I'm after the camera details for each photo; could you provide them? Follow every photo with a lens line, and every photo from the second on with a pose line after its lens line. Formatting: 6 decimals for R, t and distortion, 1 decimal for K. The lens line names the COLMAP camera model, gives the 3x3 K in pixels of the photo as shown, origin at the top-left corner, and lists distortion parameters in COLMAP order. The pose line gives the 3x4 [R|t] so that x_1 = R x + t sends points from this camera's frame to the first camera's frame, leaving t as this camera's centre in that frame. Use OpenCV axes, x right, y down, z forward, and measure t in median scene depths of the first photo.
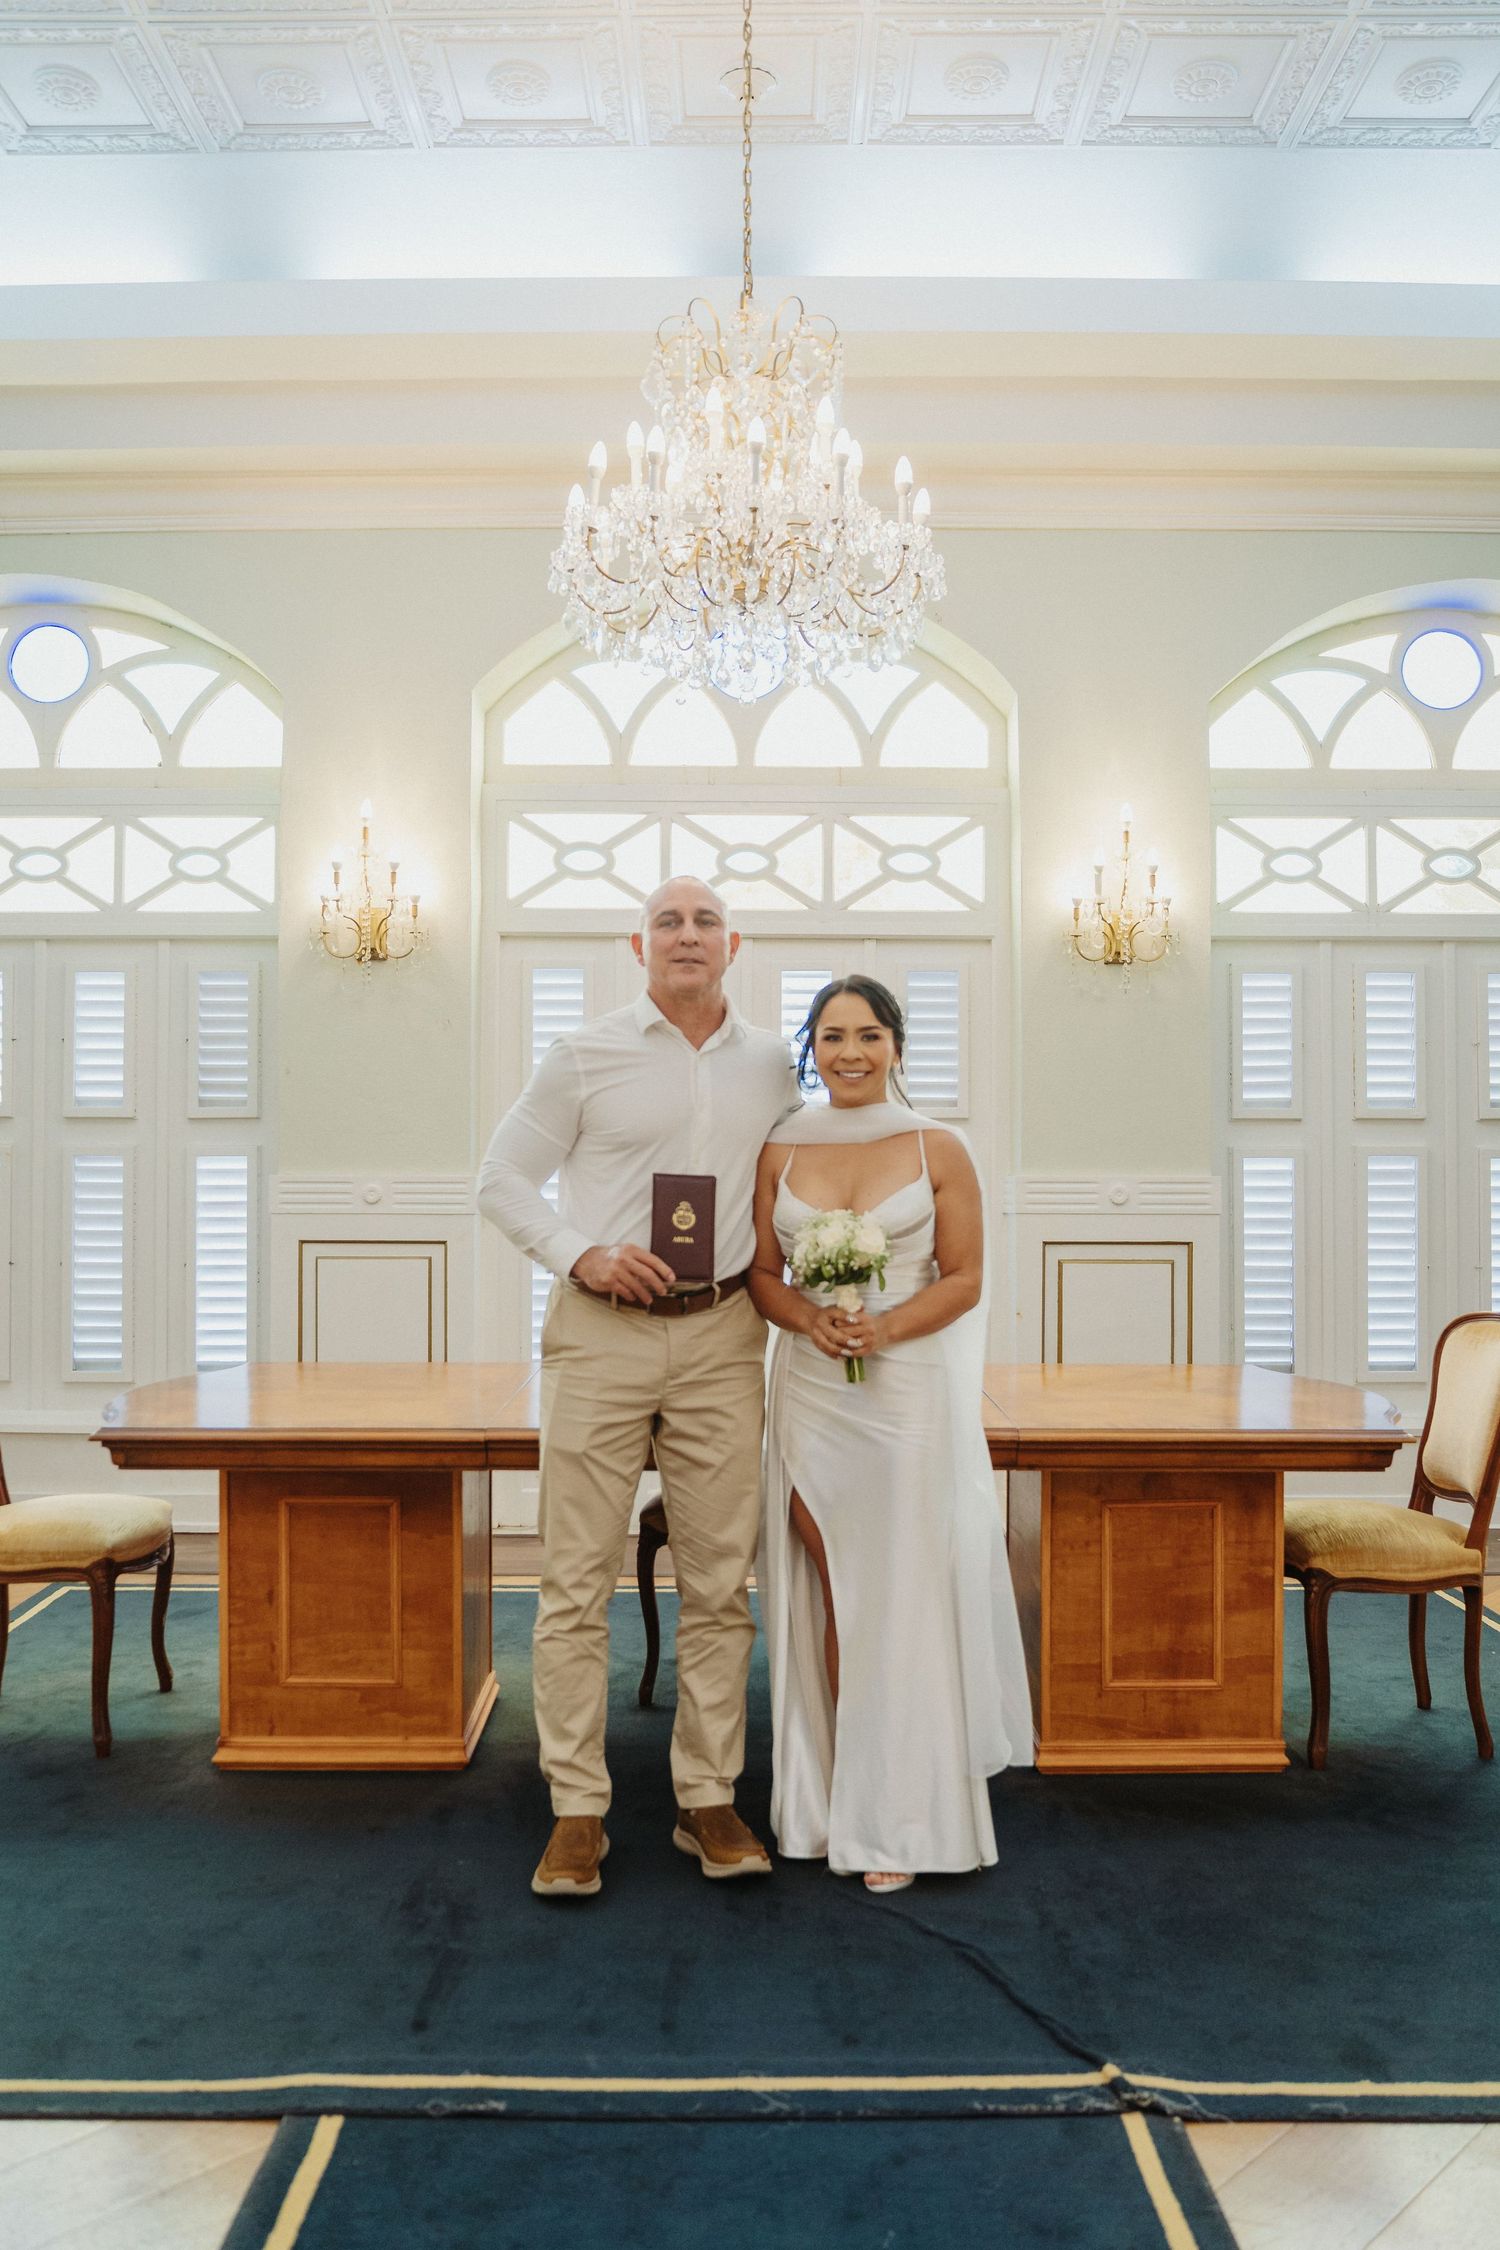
lens RADIAL K [[1805.0, 0, 750.0], [0, 1805.0, 1125.0], [0, 0, 1]] dist [-0.000783, -0.000086]
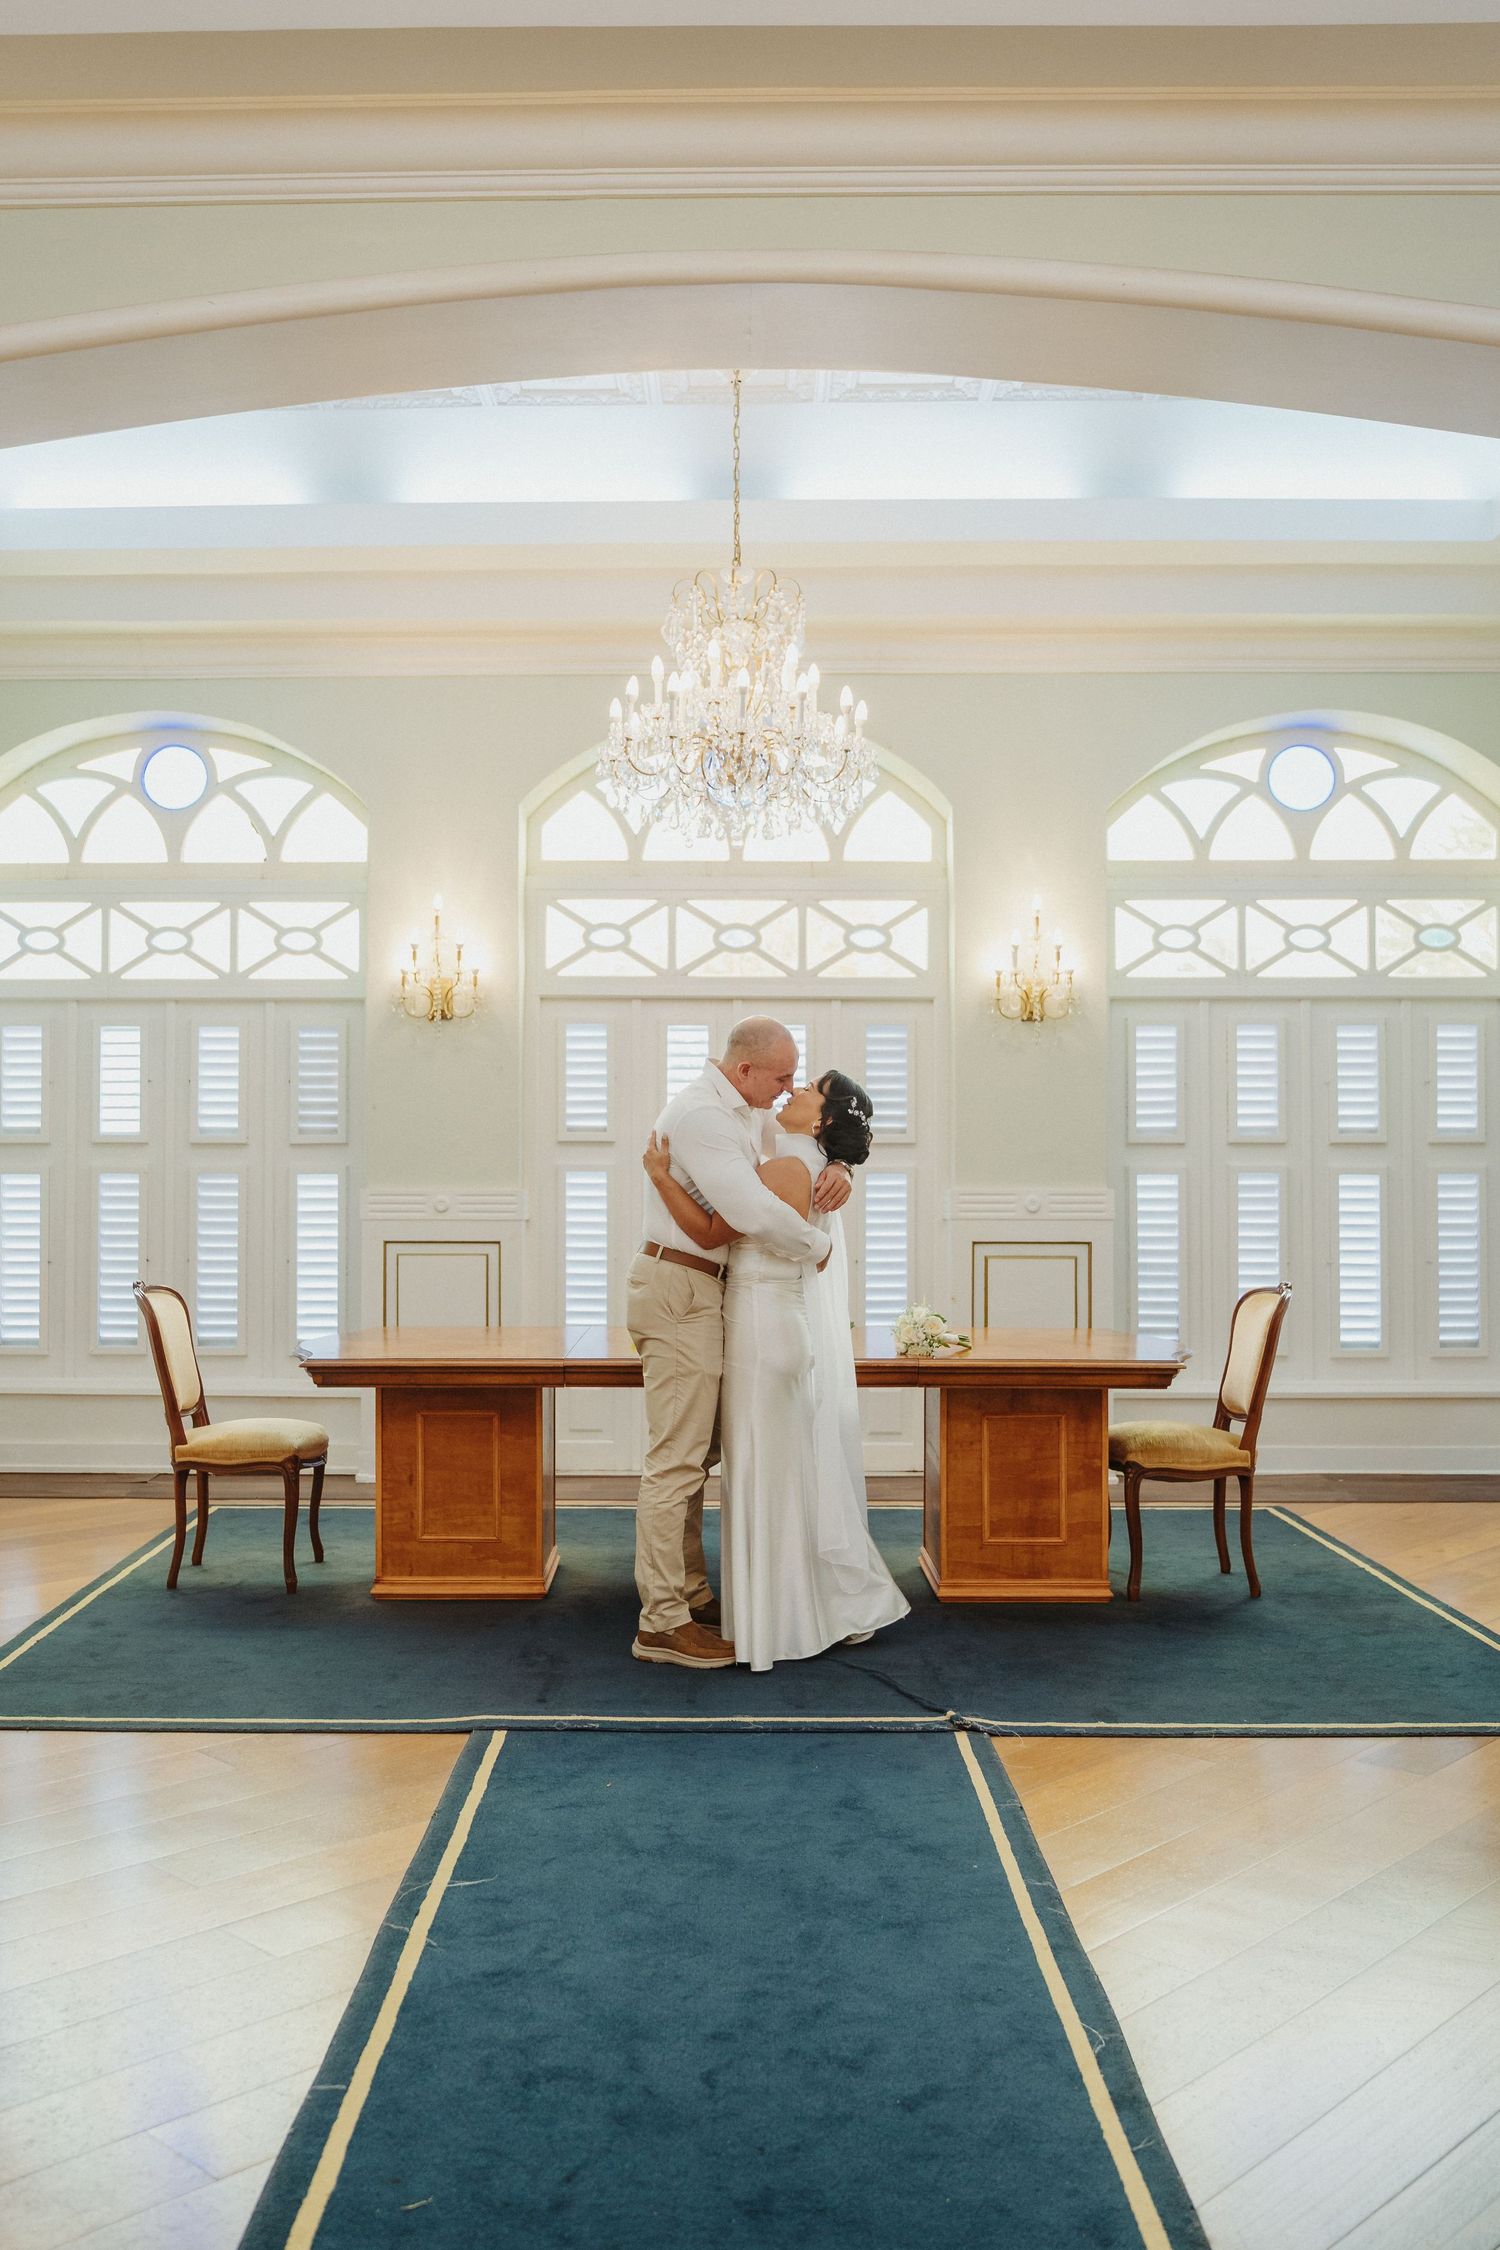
lens RADIAL K [[1874.3, 0, 750.0], [0, 1874.3, 1125.0], [0, 0, 1]] dist [0.035236, -0.000079]
pose [[0.999986, -0.000834, 0.005215, 0.000285], [0.000863, 0.999983, -0.005689, -0.010351], [-0.005211, 0.005693, 0.999970, -0.335865]]
